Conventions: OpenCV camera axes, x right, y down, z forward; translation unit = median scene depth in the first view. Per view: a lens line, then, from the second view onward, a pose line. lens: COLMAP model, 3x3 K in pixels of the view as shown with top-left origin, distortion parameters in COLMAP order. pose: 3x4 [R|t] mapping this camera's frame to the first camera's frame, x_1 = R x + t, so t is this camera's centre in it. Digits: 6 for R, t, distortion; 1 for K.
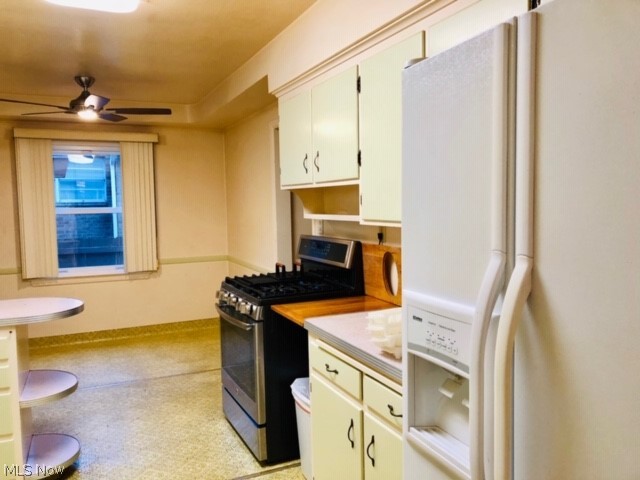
lens RADIAL K [[526.3, 0, 313.3], [0, 526.3, 242.3], [0, 0, 1]] dist [0.041286, -0.045728]
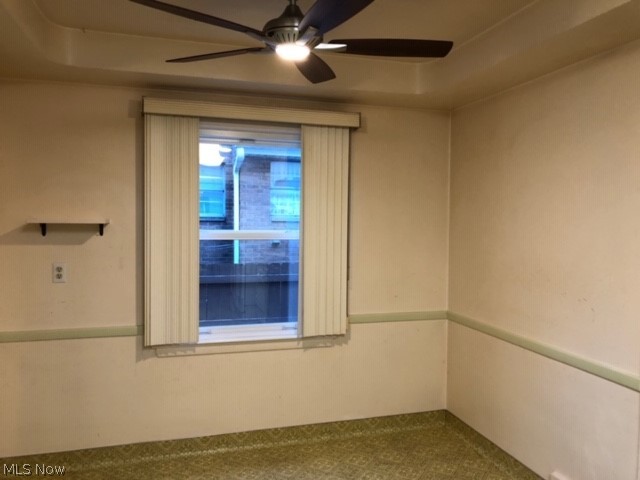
lens RADIAL K [[526.3, 0, 325.5], [0, 526.3, 237.5], [0, 0, 1]] dist [0.041286, -0.045728]
pose [[0.990716, 0.033197, -0.131831, -0.246840], [-0.038544, 0.998526, -0.038211, -0.035798], [0.130368, 0.042938, 0.990535, 0.391347]]
